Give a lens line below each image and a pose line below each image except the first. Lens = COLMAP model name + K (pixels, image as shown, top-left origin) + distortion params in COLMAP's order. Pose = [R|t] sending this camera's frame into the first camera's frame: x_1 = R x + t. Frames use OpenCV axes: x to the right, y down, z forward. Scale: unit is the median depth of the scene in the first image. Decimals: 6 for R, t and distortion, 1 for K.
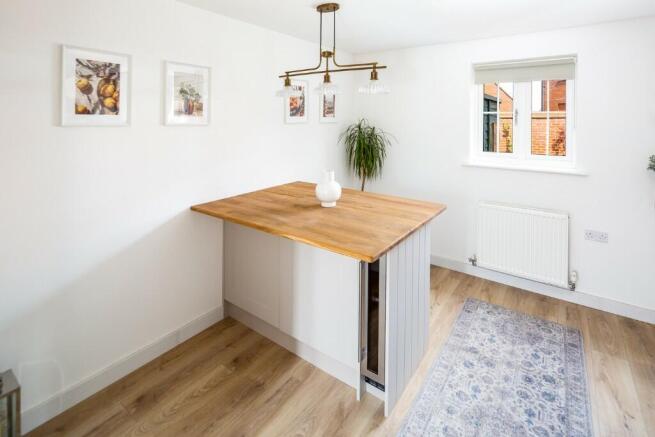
lens RADIAL K [[323.5, 0, 342.4], [0, 323.5, 128.9], [0, 0, 1]] dist [0.005419, -0.004072]
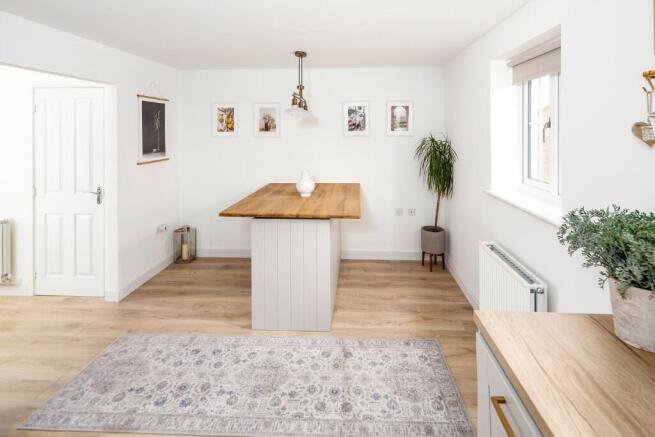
lens RADIAL K [[323.5, 0, 339.3], [0, 323.5, 134.1], [0, 0, 1]] dist [0.005419, -0.004072]
pose [[0.518818, -0.003877, -0.854876, 1.278496], [-0.022276, 0.999589, -0.018052, -0.002898], [0.854594, 0.028409, 0.518519, 0.419050]]
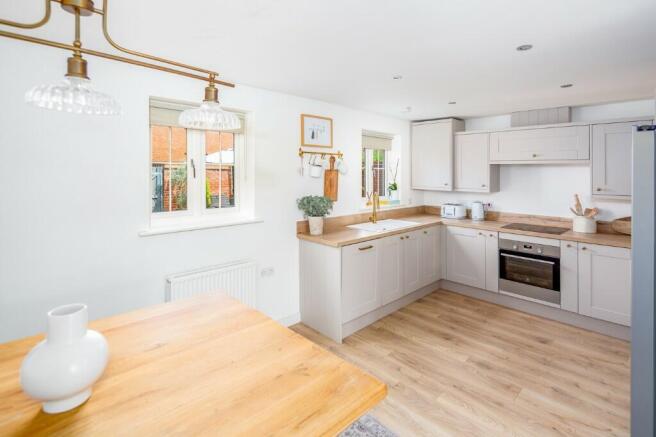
lens RADIAL K [[324.0, 0, 344.8], [0, 324.0, 176.9], [0, 0, 1]] dist [0.005419, -0.004072]
pose [[0.172666, -0.017020, 0.984833, -0.372934], [0.019346, 0.999716, 0.013885, -0.025058], [-0.984790, 0.016655, 0.172946, 0.621348]]
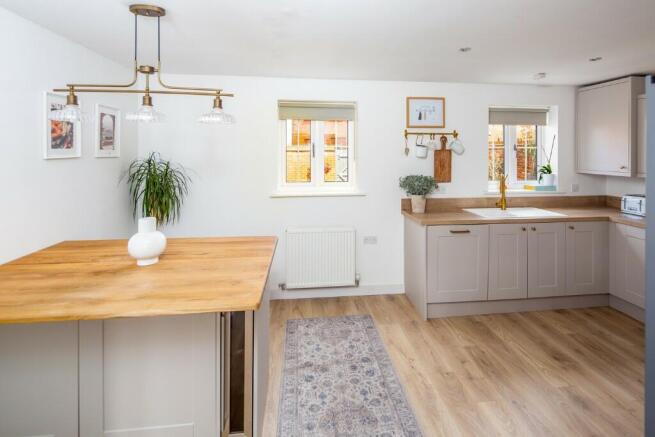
lens RADIAL K [[323.5, 0, 342.4], [0, 323.5, 161.8], [0, 0, 1]] dist [0.005419, -0.004072]
pose [[0.749339, -0.021473, 0.661838, -0.215571], [0.021826, 0.999732, 0.007724, -0.003836], [-0.661827, 0.008658, 0.749607, 0.101417]]
